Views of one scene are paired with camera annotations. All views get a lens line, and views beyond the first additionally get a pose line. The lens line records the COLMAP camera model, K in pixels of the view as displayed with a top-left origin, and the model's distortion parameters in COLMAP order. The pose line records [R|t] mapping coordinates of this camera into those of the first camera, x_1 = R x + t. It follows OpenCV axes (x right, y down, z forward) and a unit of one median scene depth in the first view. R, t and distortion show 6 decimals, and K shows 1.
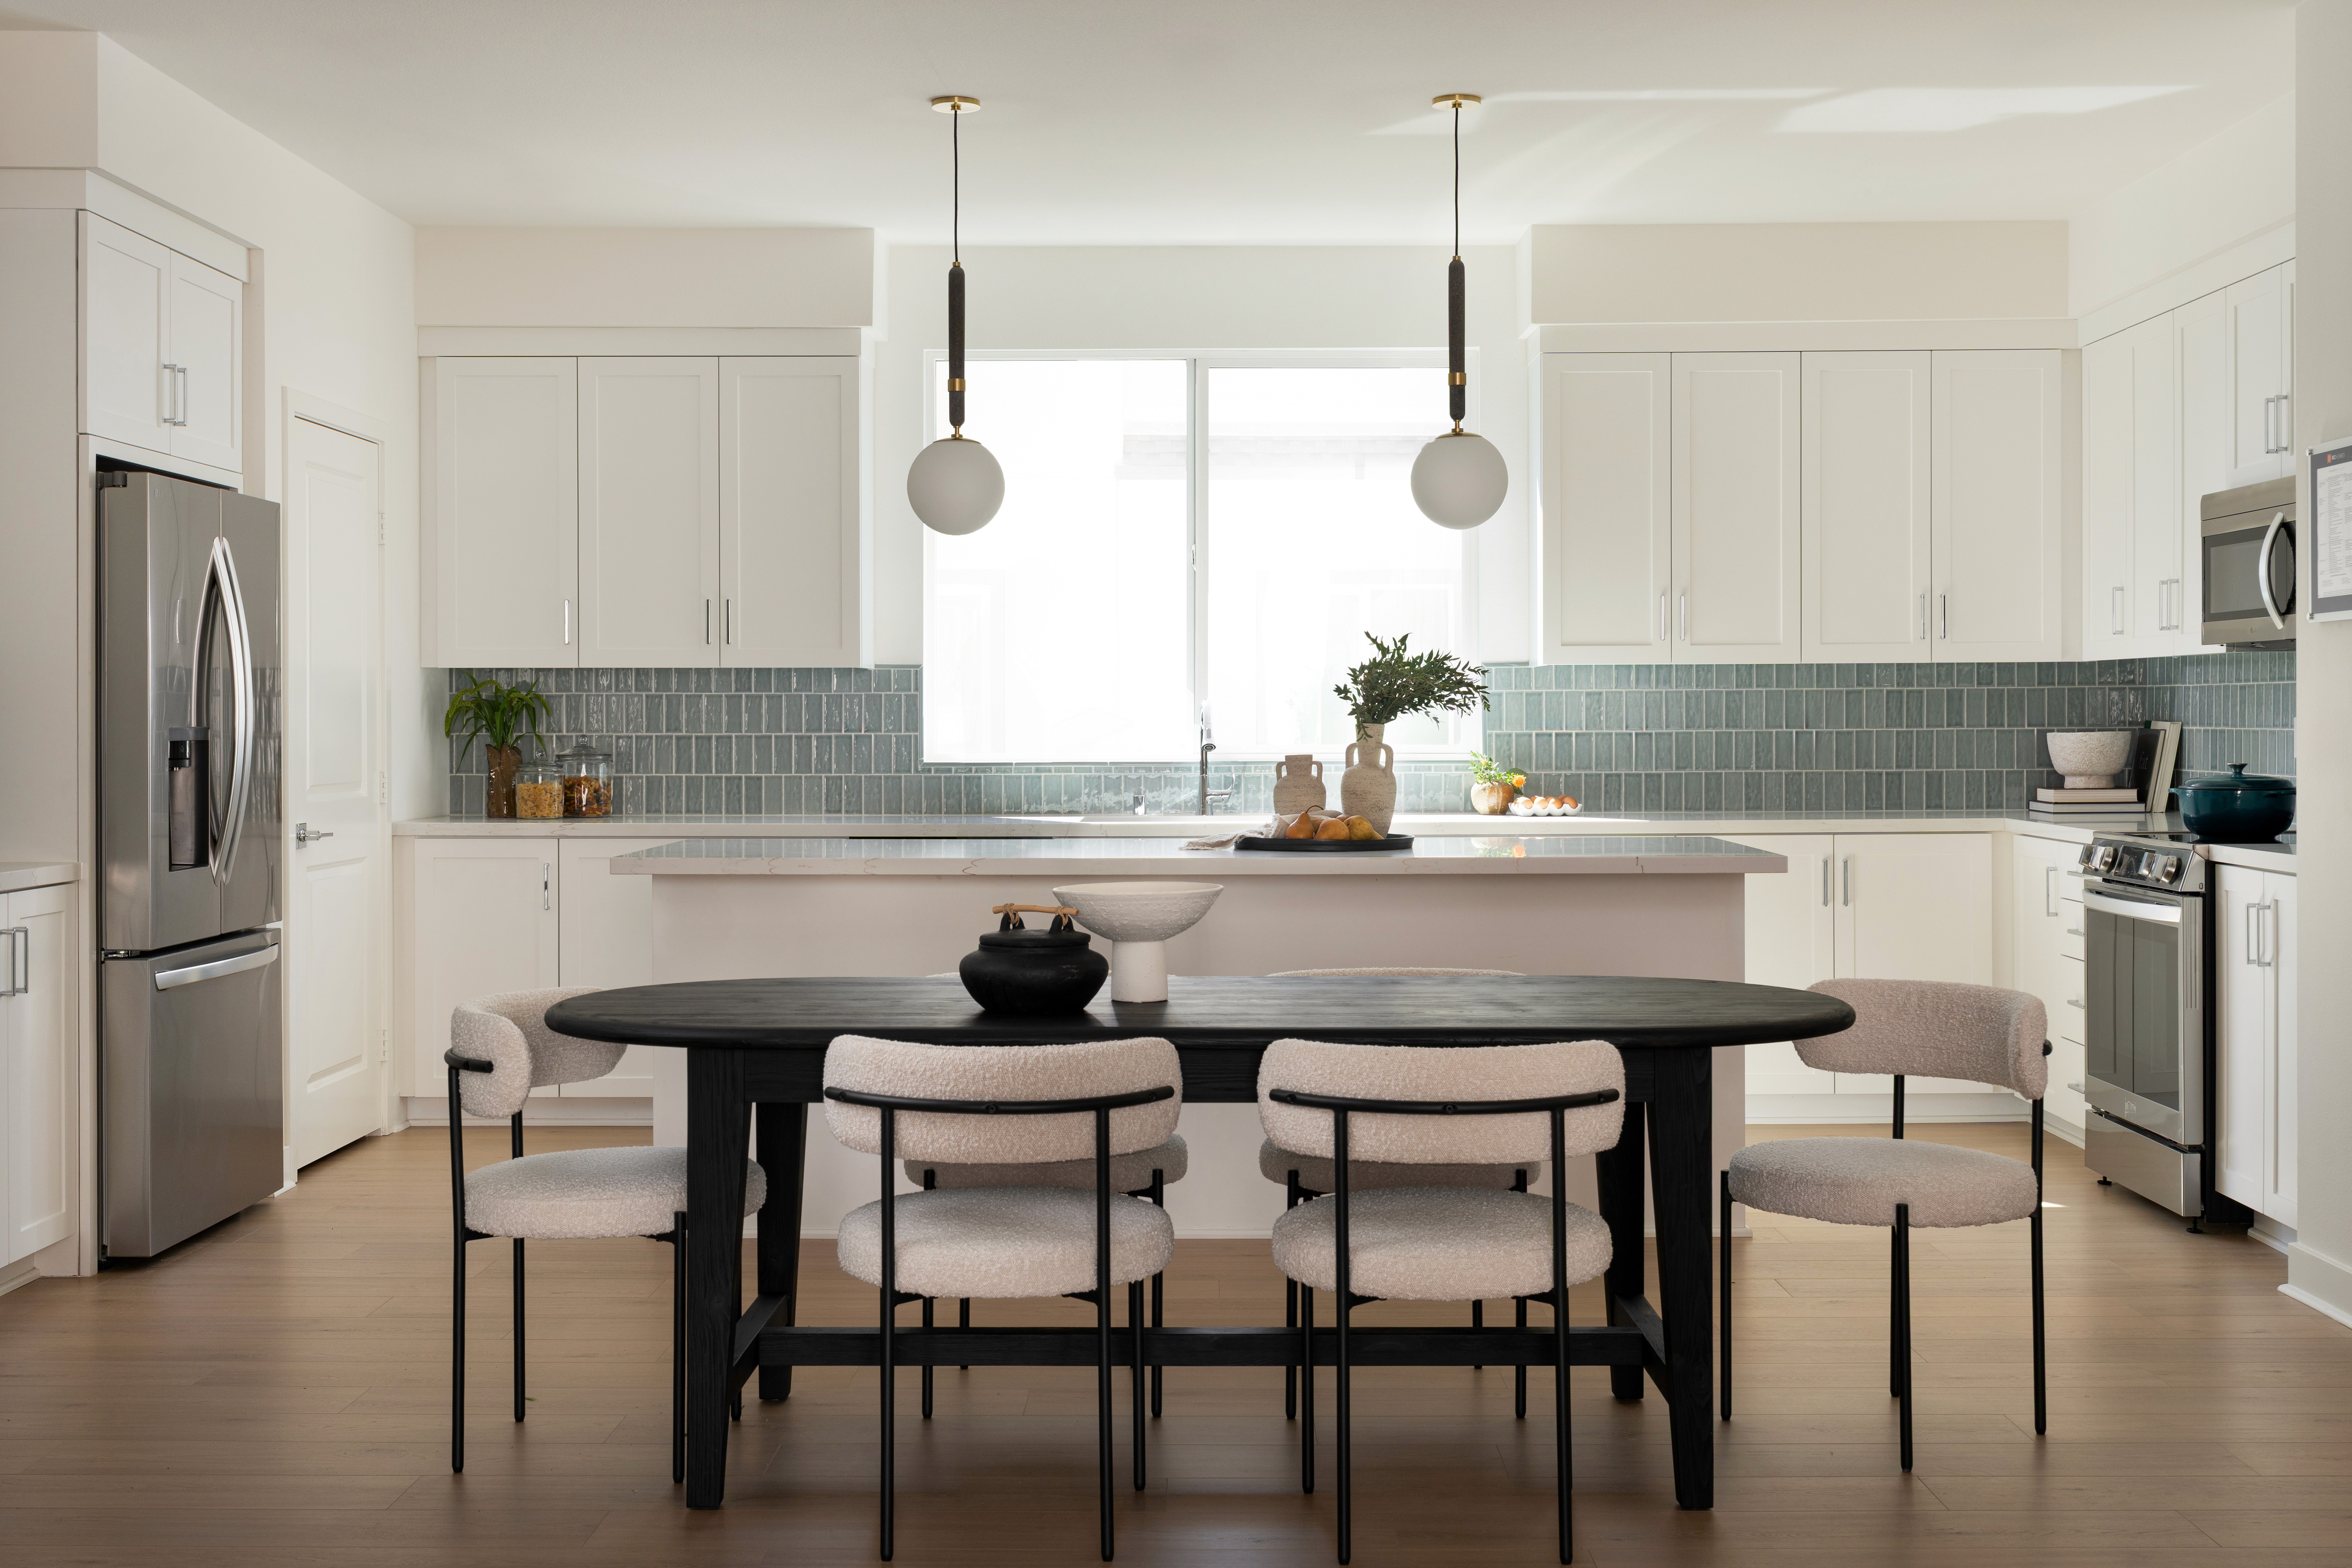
lens RADIAL K [[2878.1, 0, 1176.2], [0, 2878.1, 777.8], [0, 0, 1]] dist [0.007646, 0.000000]
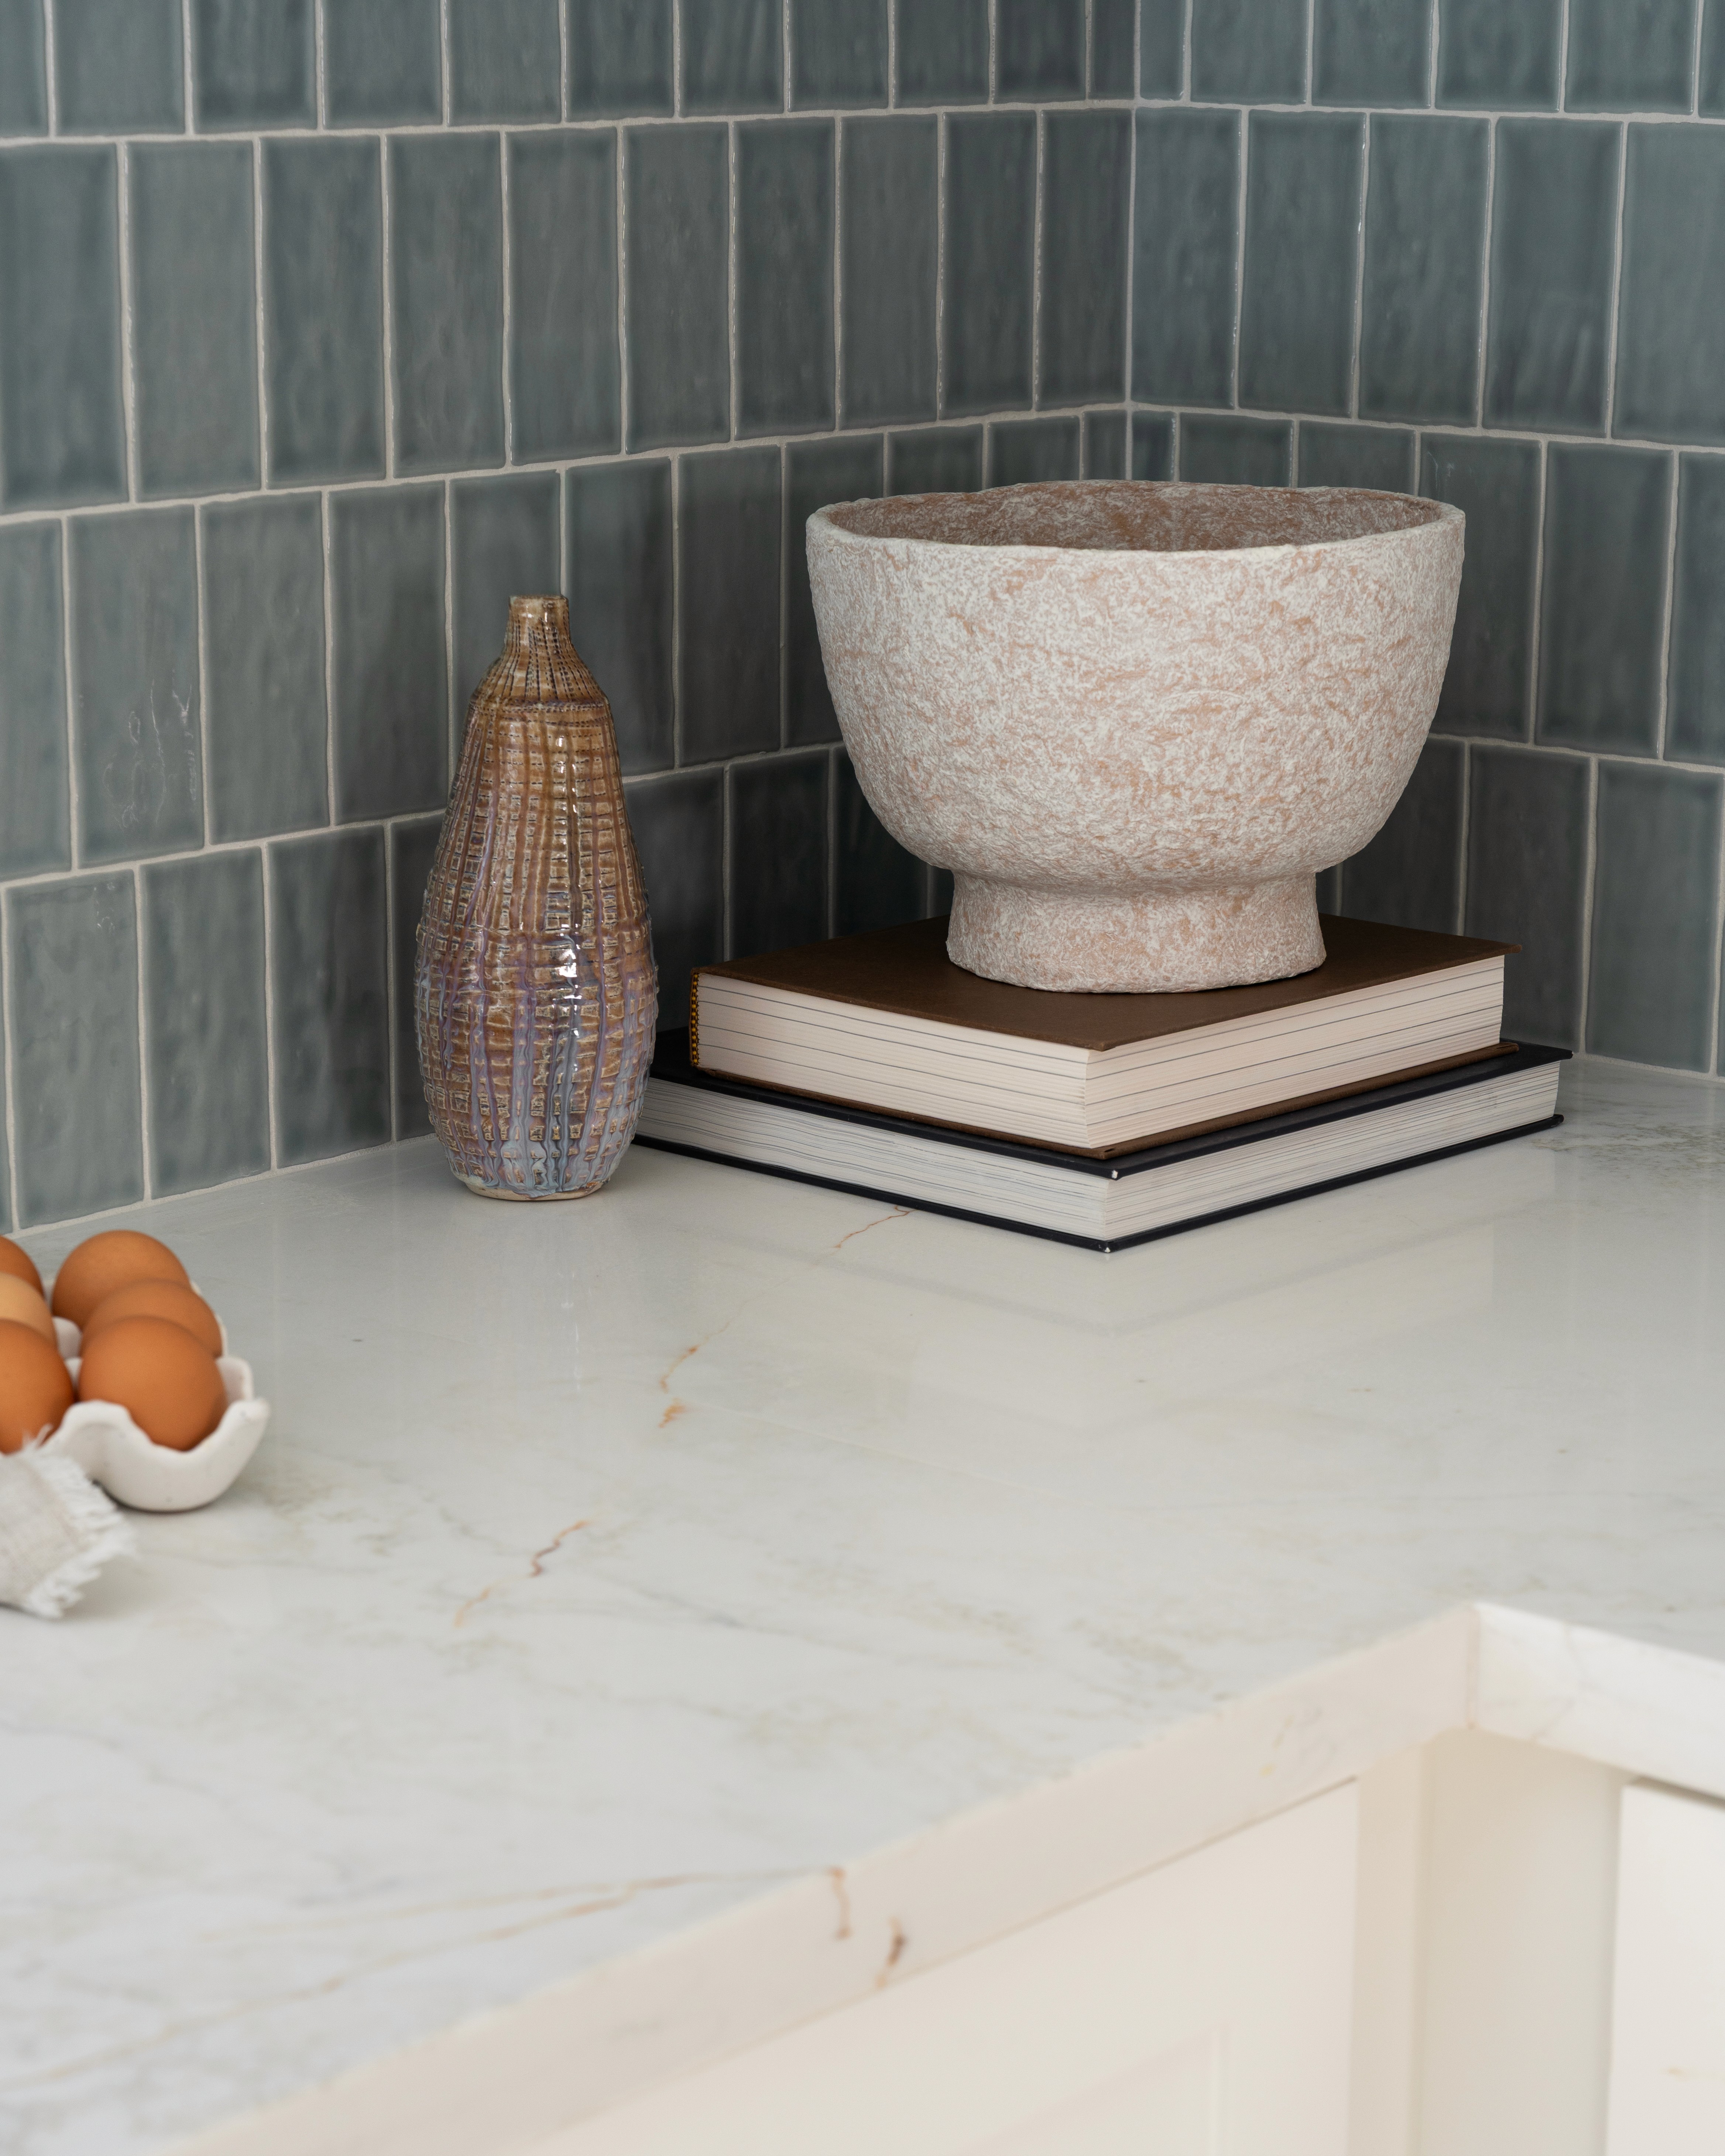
lens RADIAL K [[5149.8, 0, 859.6], [0, 5149.8, 1079.0], [0, 0, 1]] dist [0.045176, 0.000000]
pose [[0.665160, -0.150105, 0.731458, 0.146276], [0.003449, 0.980194, 0.198012, -0.035870], [-0.746693, -0.129187, 0.652503, 0.869263]]
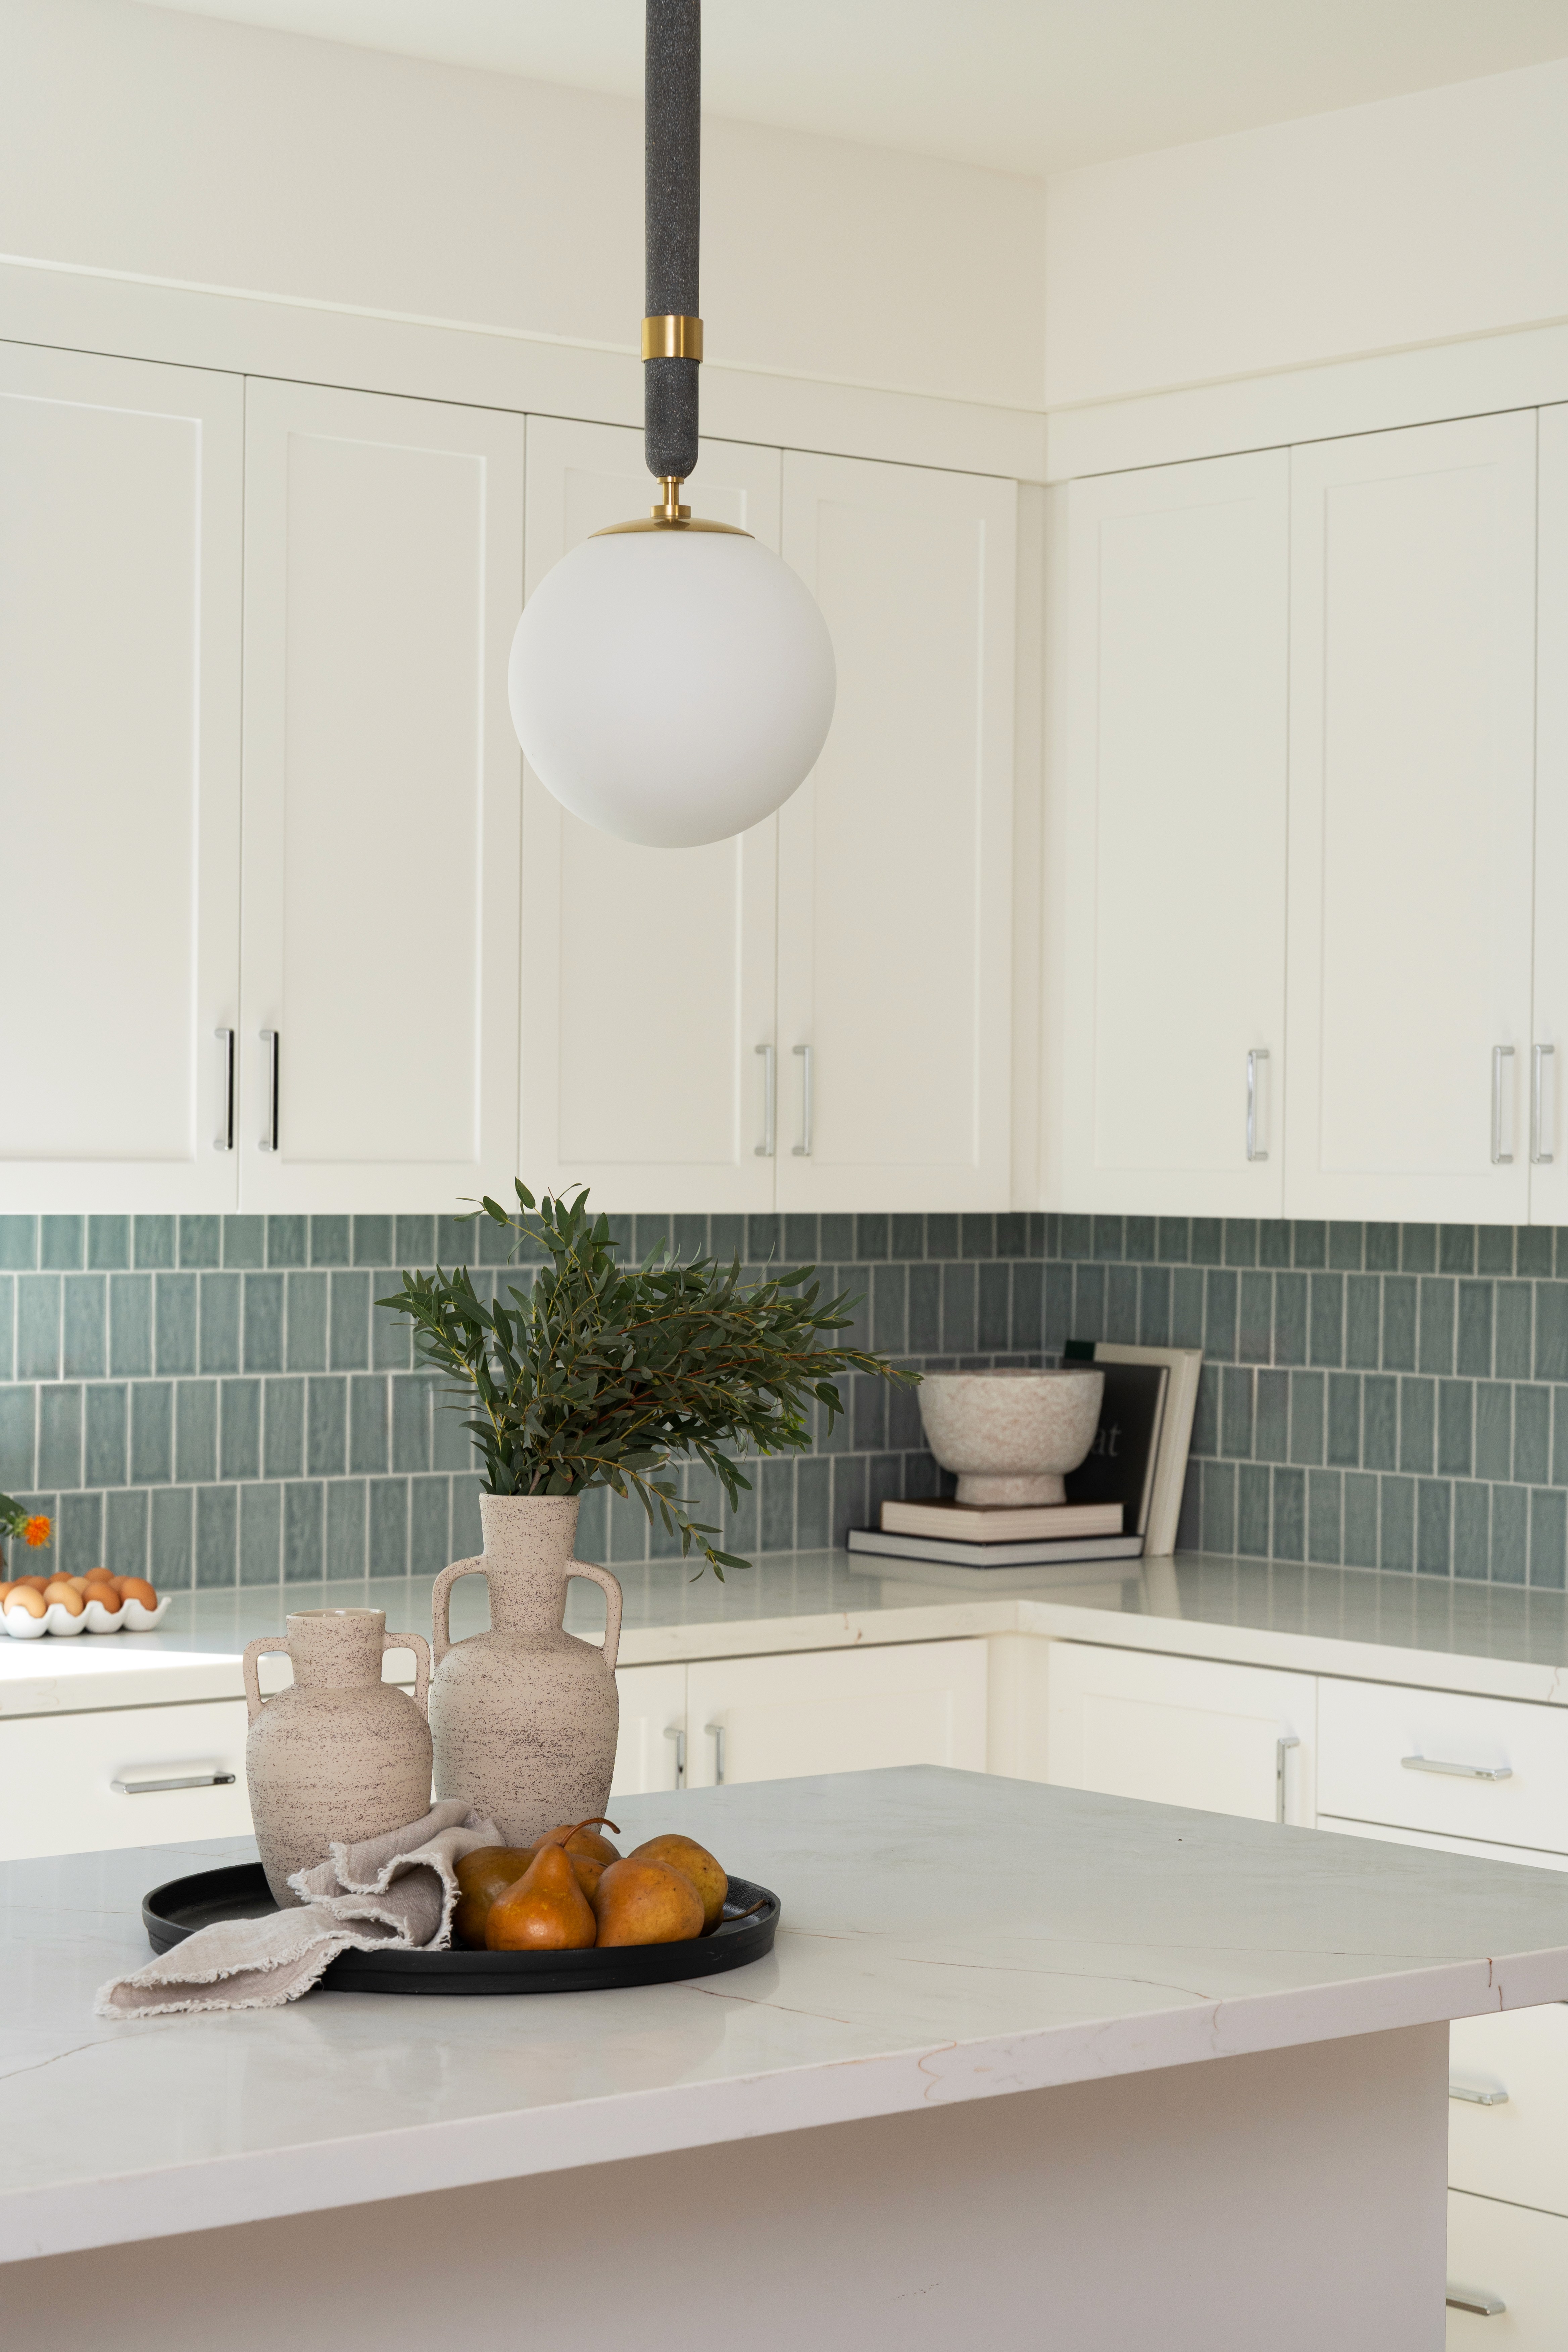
lens RADIAL K [[4635.8, 0, 784.1], [0, 4635.8, 1174.7], [0, 0, 1]] dist [-0.072950, 0.000000]
pose [[0.780422, 0.009987, 0.625173, -0.145065], [-0.001562, 0.999900, -0.014024, -0.035923], [-0.625251, 0.009968, 0.780360, 0.482943]]
